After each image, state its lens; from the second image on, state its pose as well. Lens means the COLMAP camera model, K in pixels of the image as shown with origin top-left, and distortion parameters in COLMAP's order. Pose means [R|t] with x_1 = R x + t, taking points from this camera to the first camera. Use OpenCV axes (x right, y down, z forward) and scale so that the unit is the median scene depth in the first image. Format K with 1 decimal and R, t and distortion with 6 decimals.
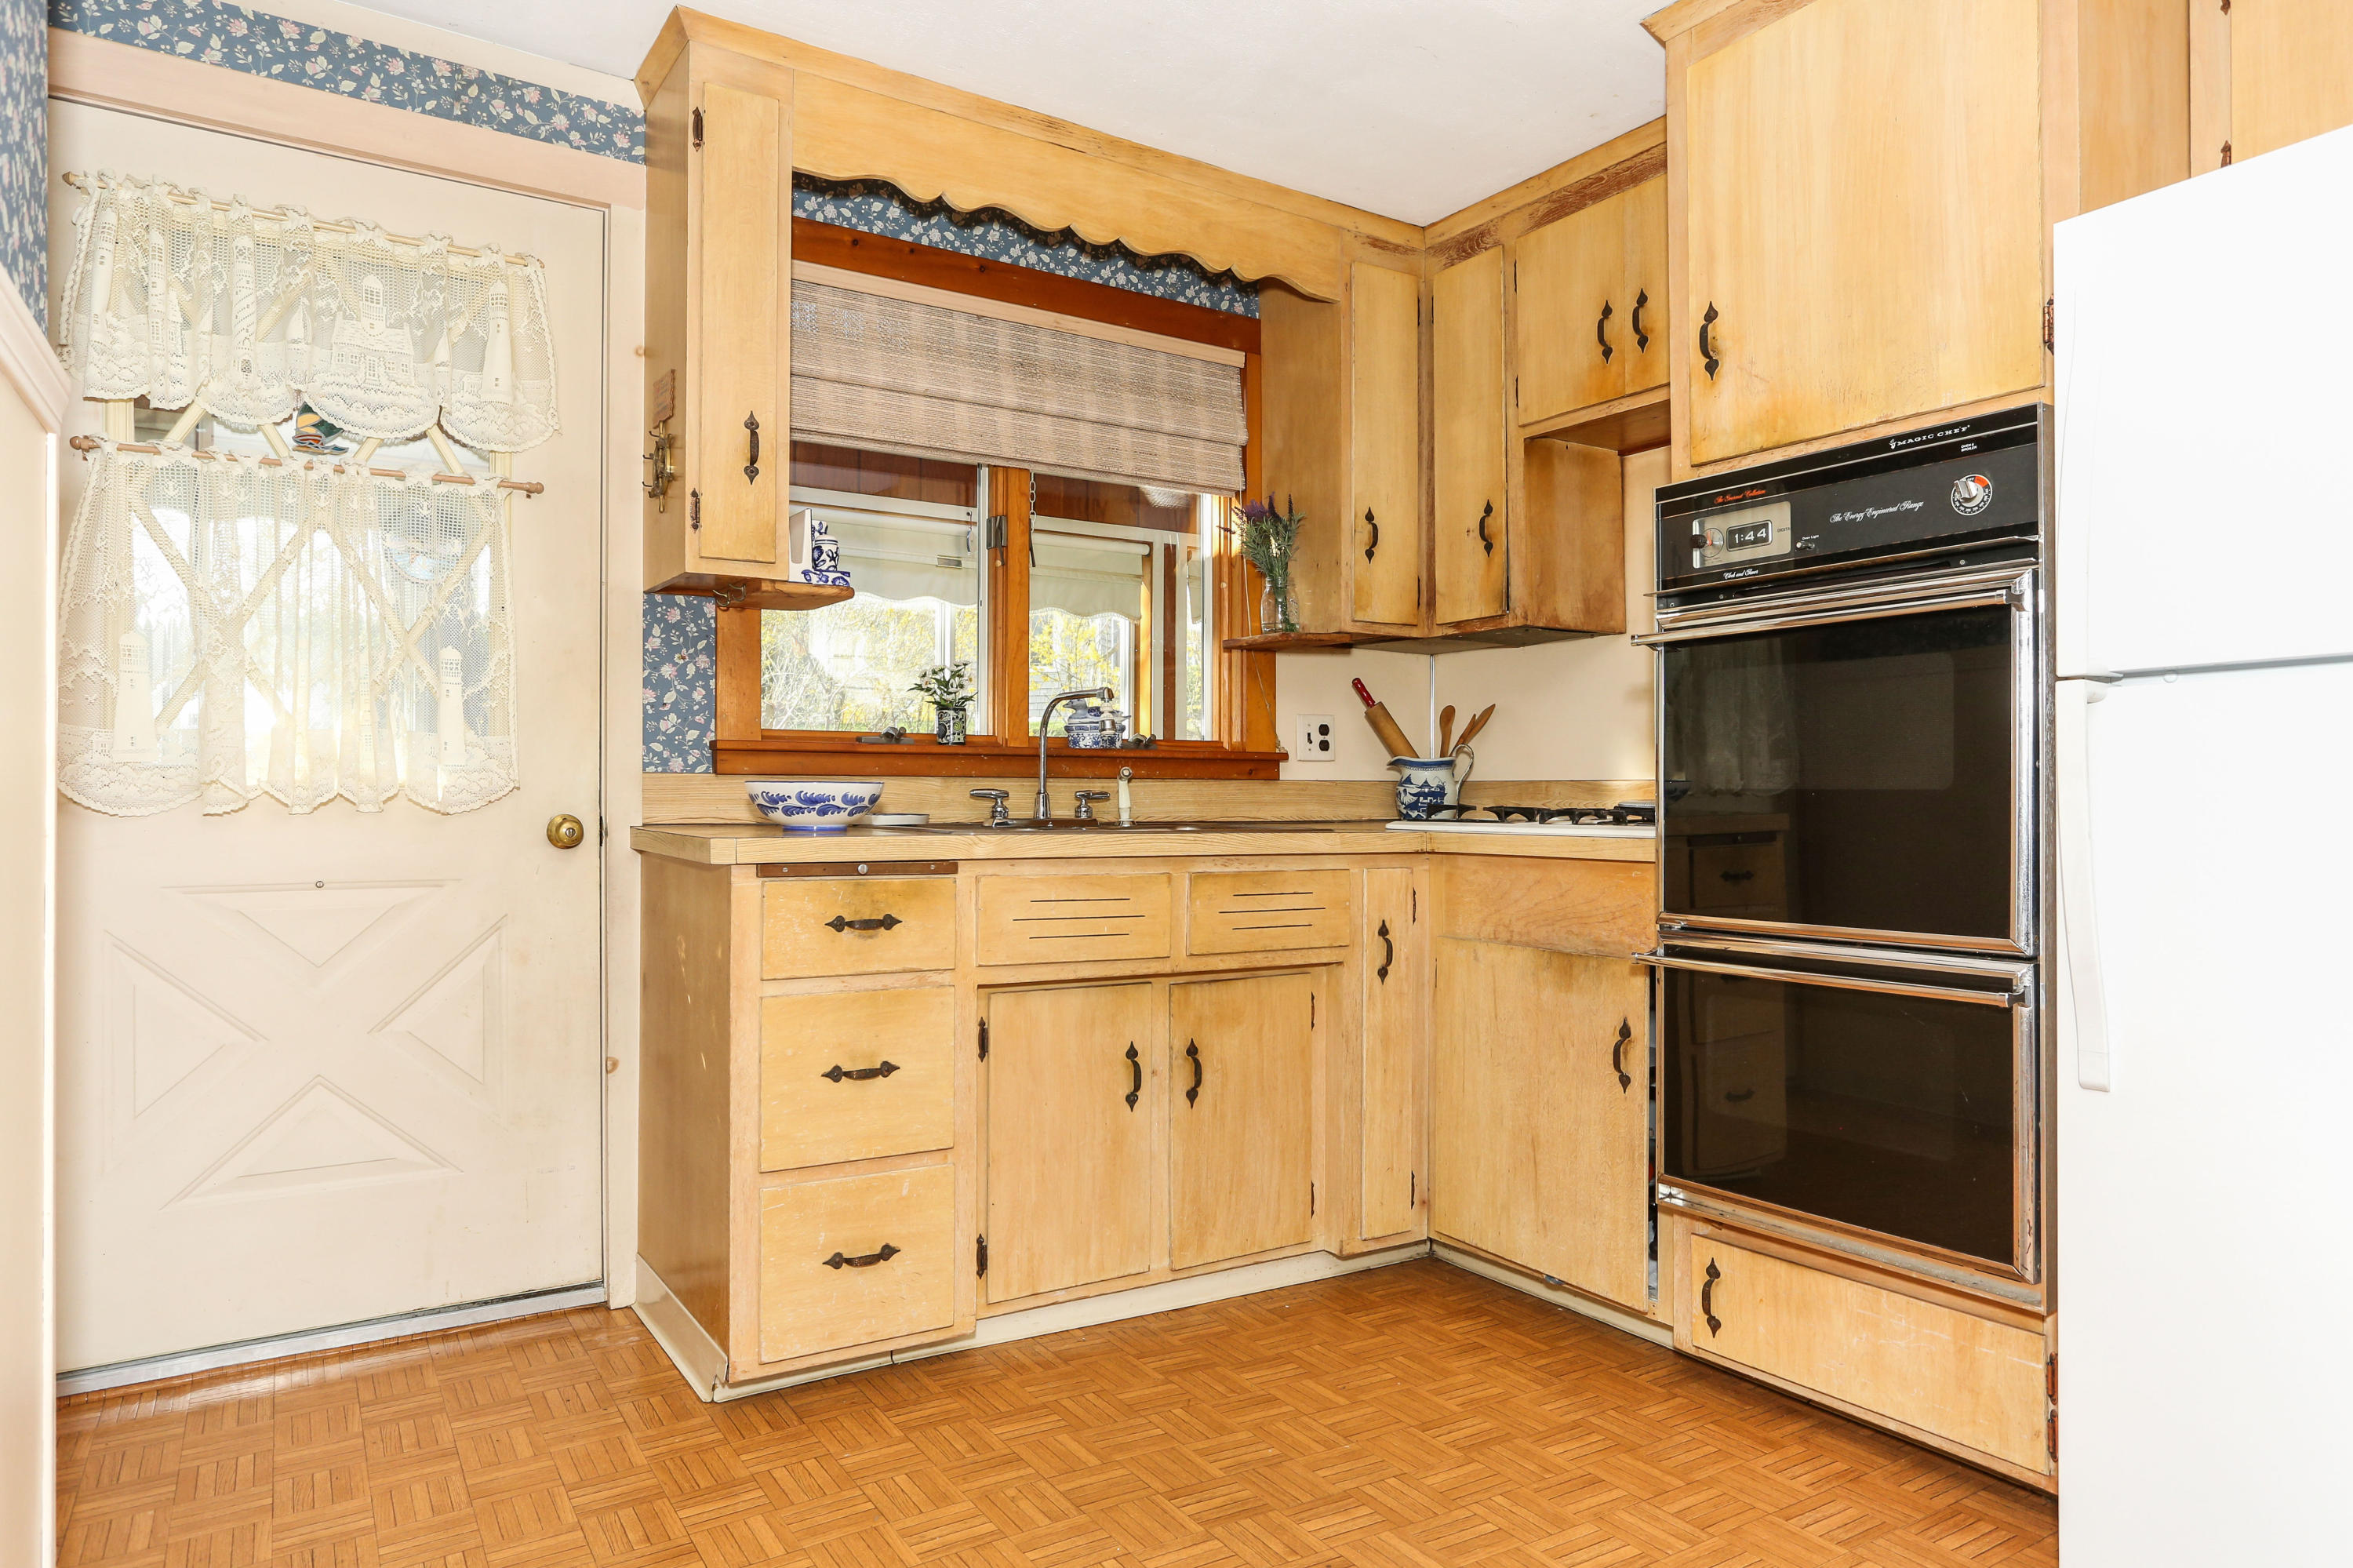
lens RADIAL K [[1418.5, 0, 1176.5], [0, 1418.5, 784.0], [0, 0, 1]] dist [-0.053207, 0.064396]
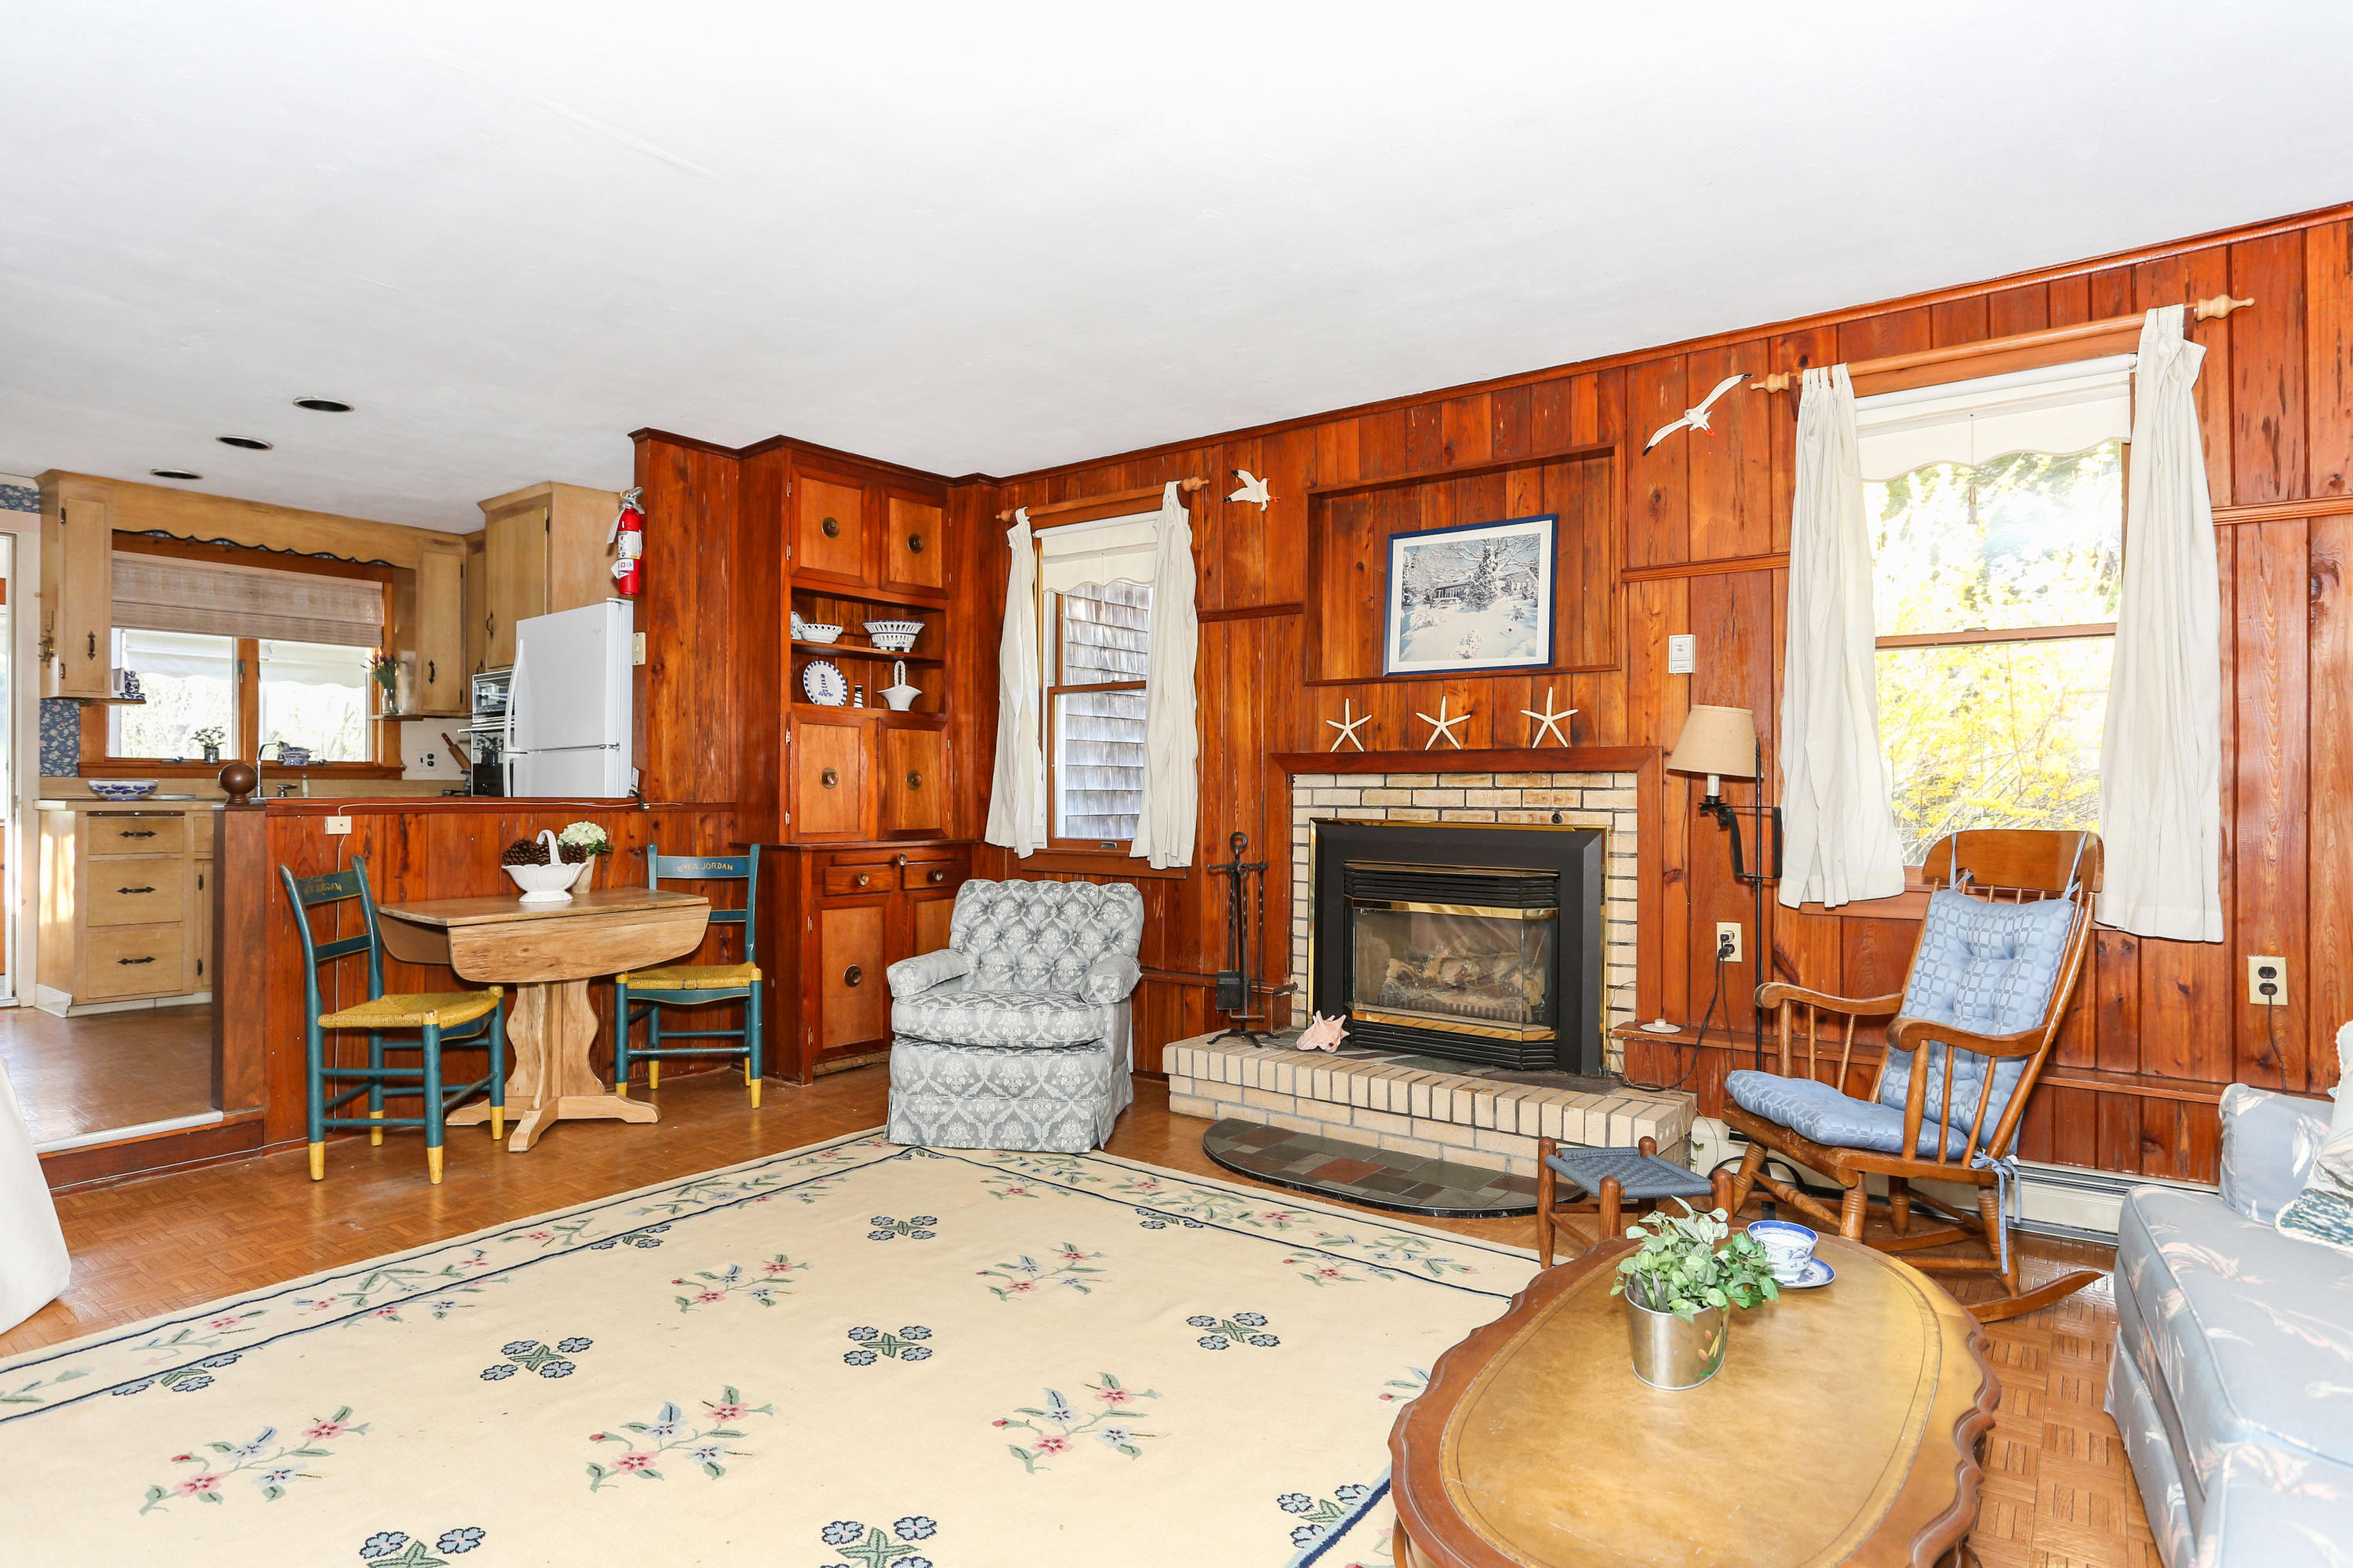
lens RADIAL K [[1265.6, 0, 1127.8], [0, 1265.6, 782.7], [0, 0, 1]] dist [-0.042138, 0.027972]
pose [[0.947360, 0.000991, 0.320168, 0.673182], [-0.001876, 0.999995, 0.002456, -0.006351], [-0.320164, -0.002927, 0.947358, -1.542135]]
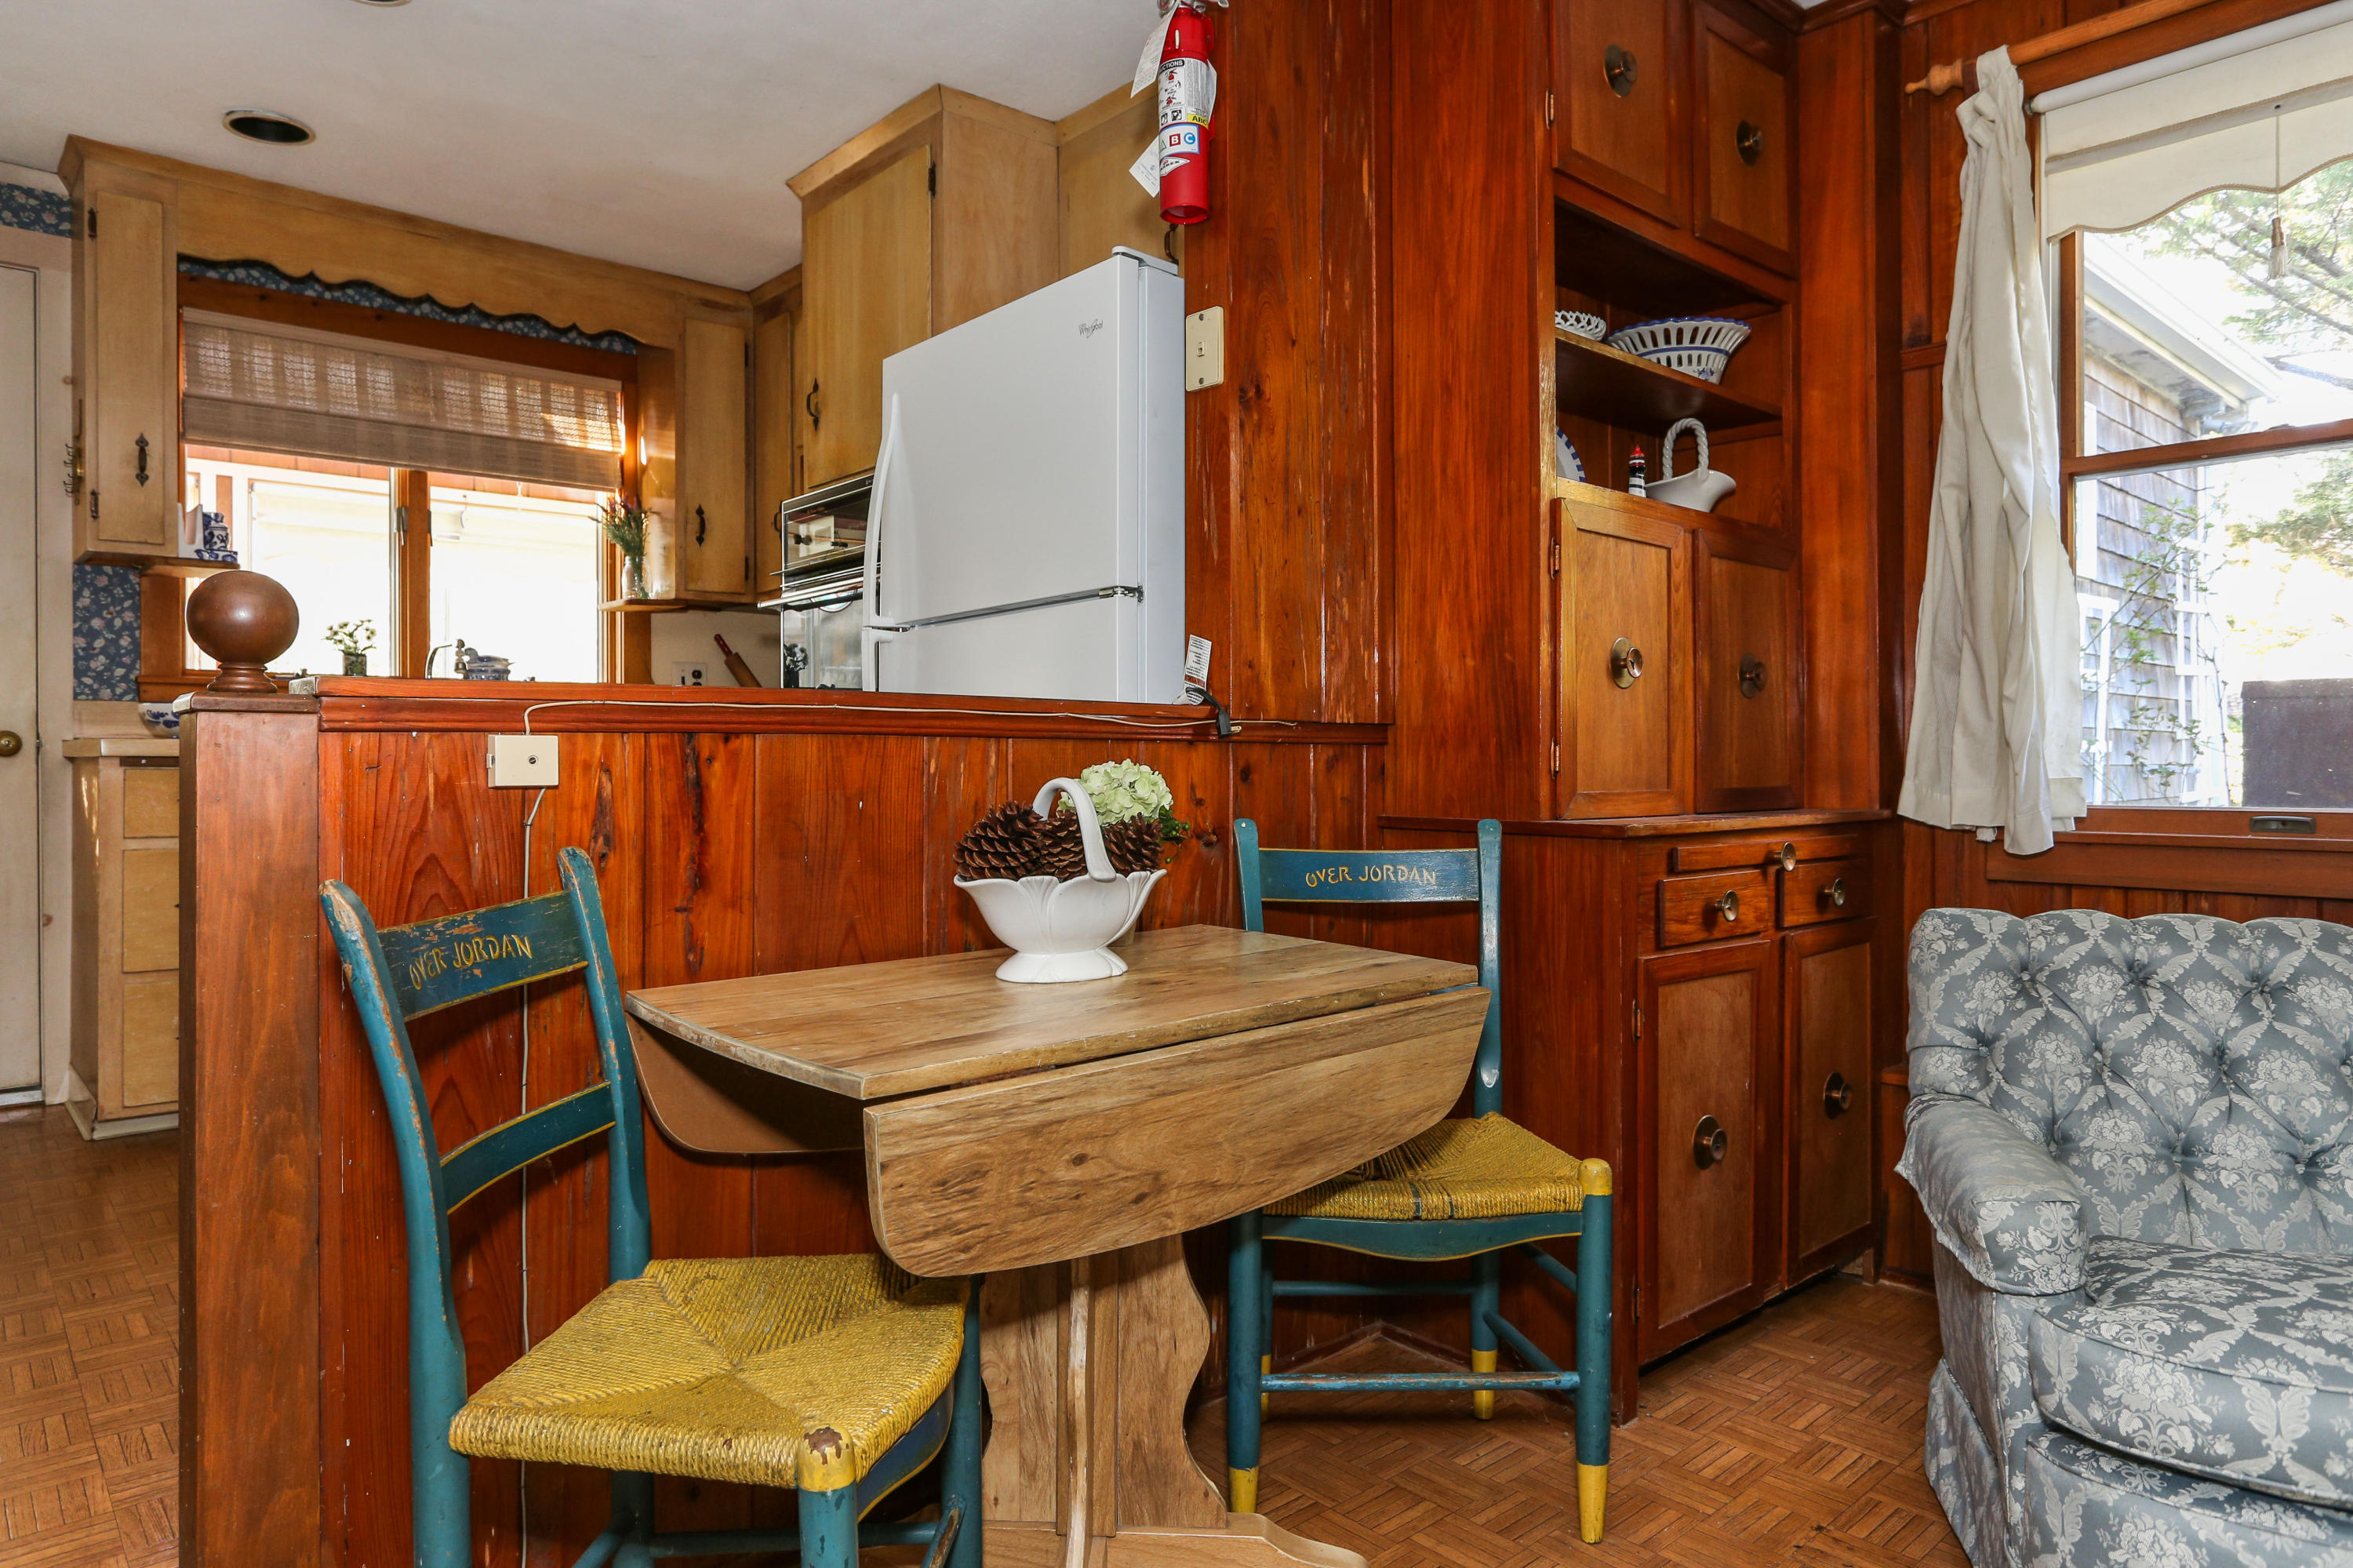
lens RADIAL K [[1433.9, 0, 1136.2], [0, 1433.9, 762.3], [0, 0, 1]] dist [-0.037366, 0.030704]
pose [[0.990294, -0.005345, 0.138888, 0.430952], [0.004323, 0.999961, 0.007664, 0.045528], [-0.138924, -0.006989, 0.990278, -0.466218]]
